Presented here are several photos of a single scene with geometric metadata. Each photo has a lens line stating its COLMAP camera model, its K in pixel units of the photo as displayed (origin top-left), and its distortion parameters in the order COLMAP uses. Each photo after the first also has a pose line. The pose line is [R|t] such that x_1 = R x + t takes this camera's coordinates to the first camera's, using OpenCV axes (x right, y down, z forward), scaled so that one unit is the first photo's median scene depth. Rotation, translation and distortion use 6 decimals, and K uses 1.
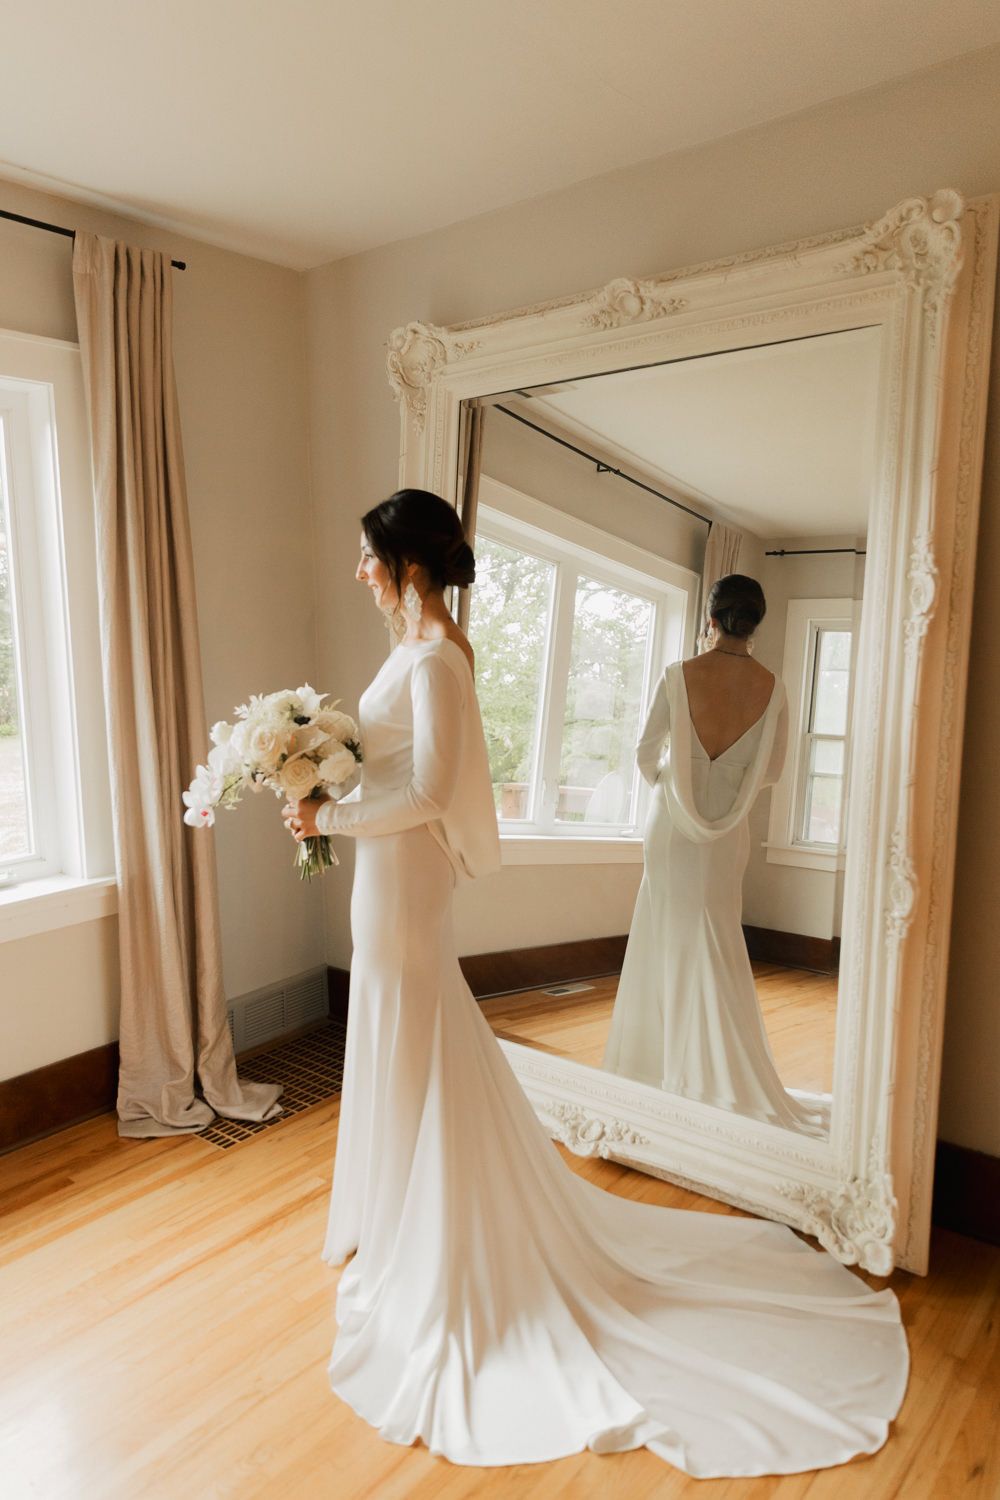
lens RADIAL K [[1032.2, 0, 500.0], [0, 1032.2, 750.0], [0, 0, 1]] dist [0.039078, 0.001556]
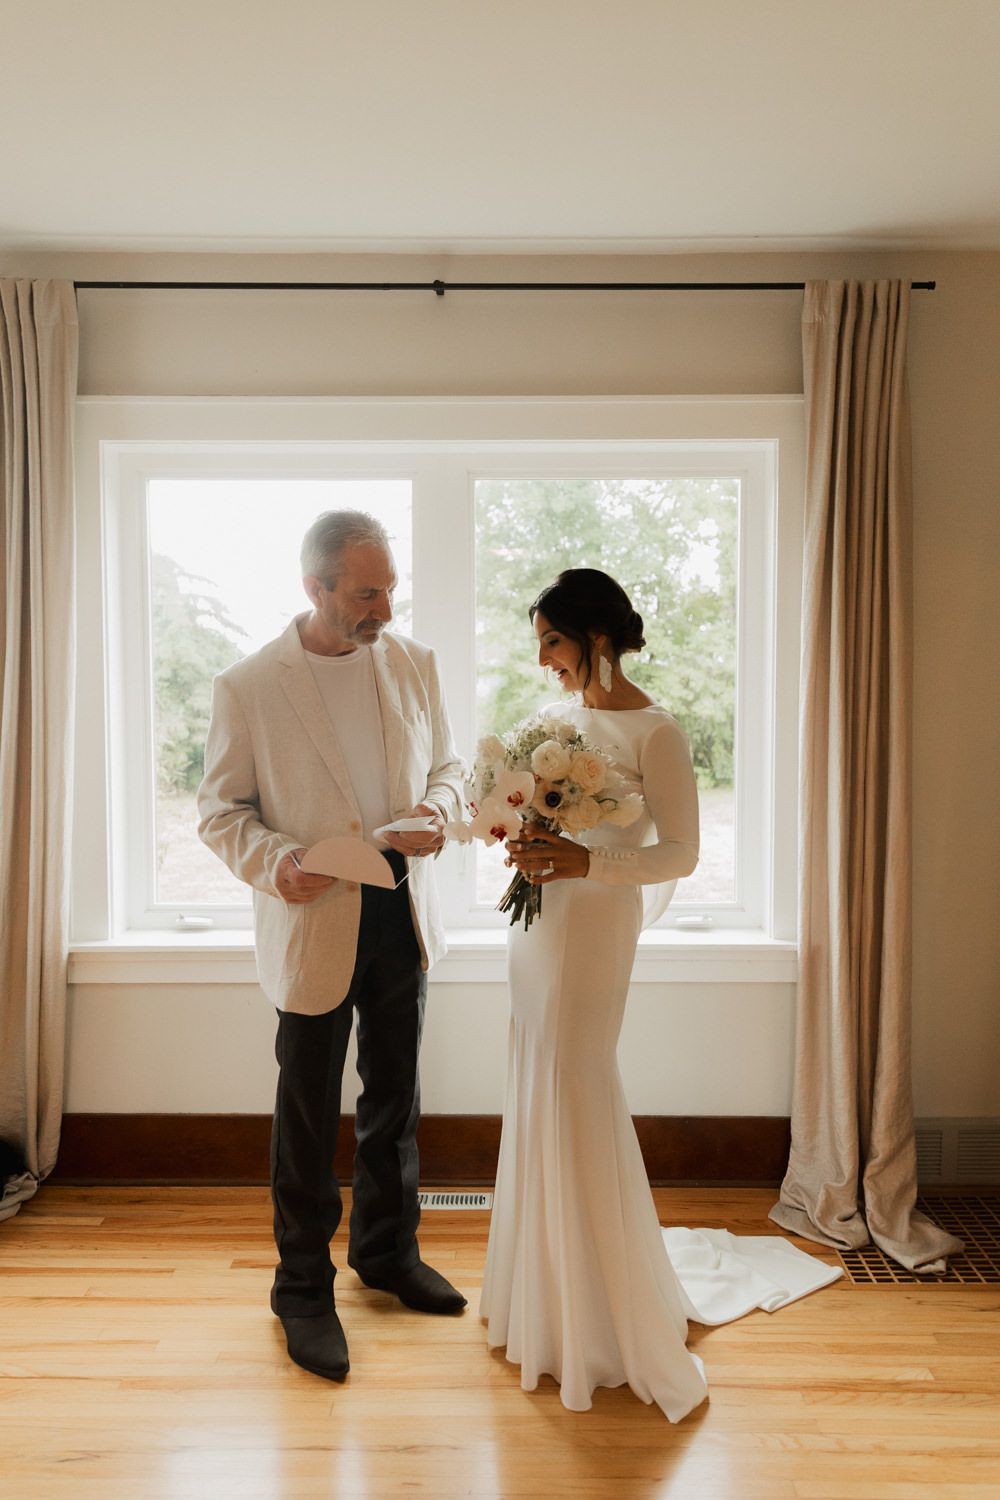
lens RADIAL K [[1050.8, 0, 532.0], [0, 1050.8, 742.6], [0, 0, 1]] dist [0.002067, -0.001484]
pose [[0.620890, 0.059335, -0.781649, 0.235463], [-0.109698, 0.993896, -0.011690, -0.022694], [0.776184, 0.093004, 0.623609, 0.217763]]
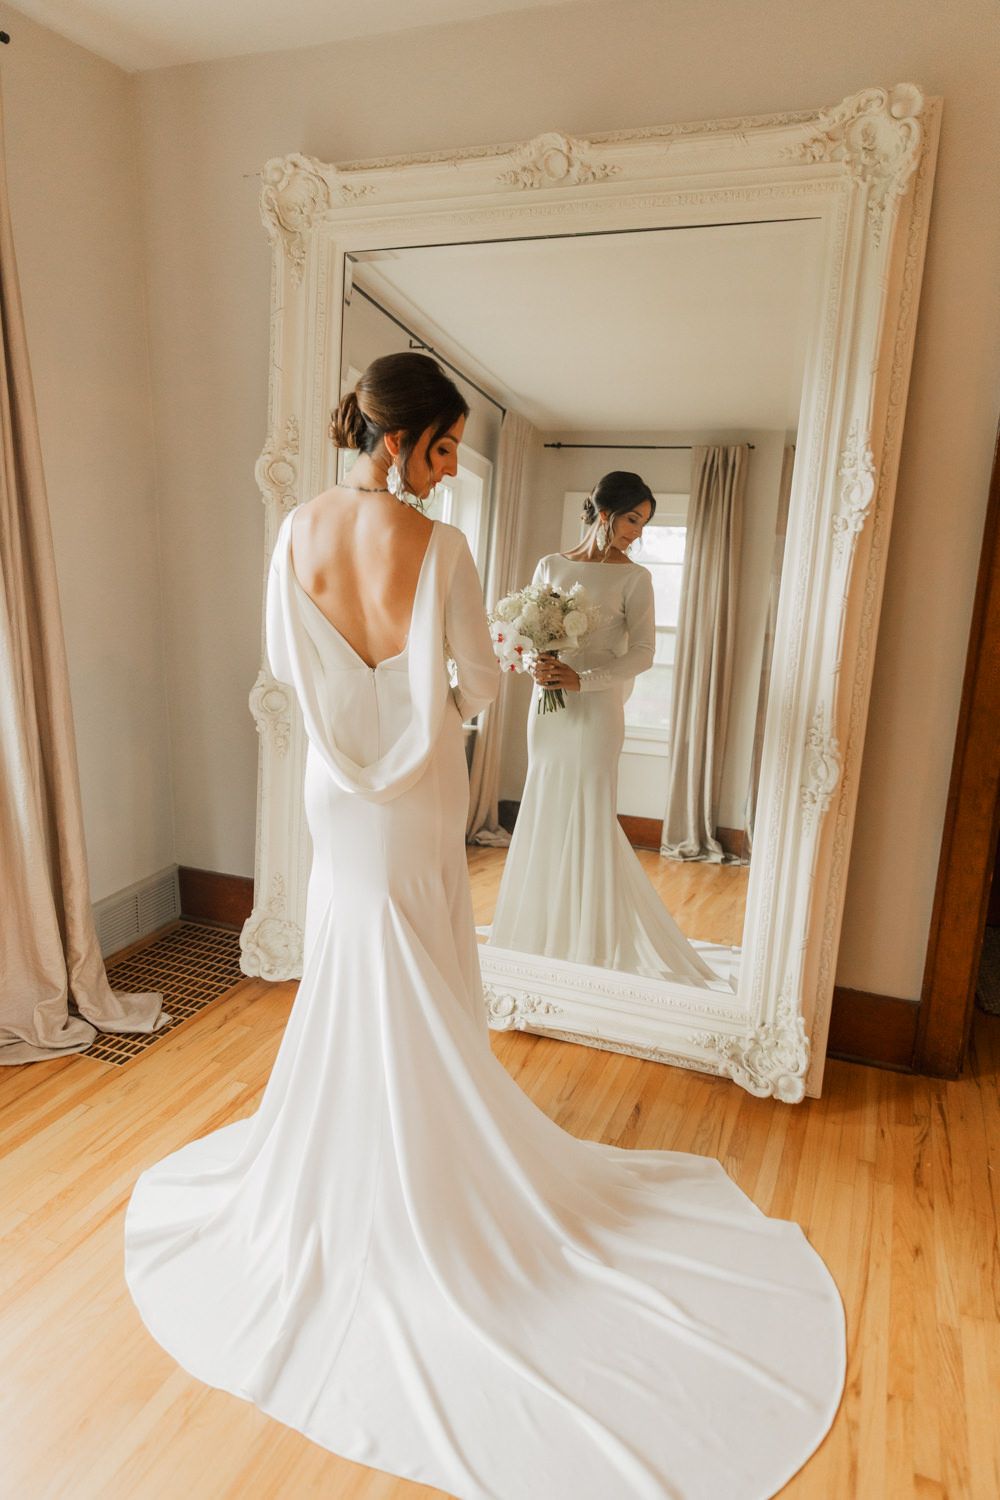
lens RADIAL K [[988.7, 0, 500.0], [0, 988.7, 750.0], [0, 0, 1]] dist [0.034582, -0.001353]
pose [[0.958843, -0.031746, 0.282155, -0.190095], [-0.001172, 0.993279, 0.115739, -0.003537], [-0.283933, -0.111306, 0.952362, 0.082770]]
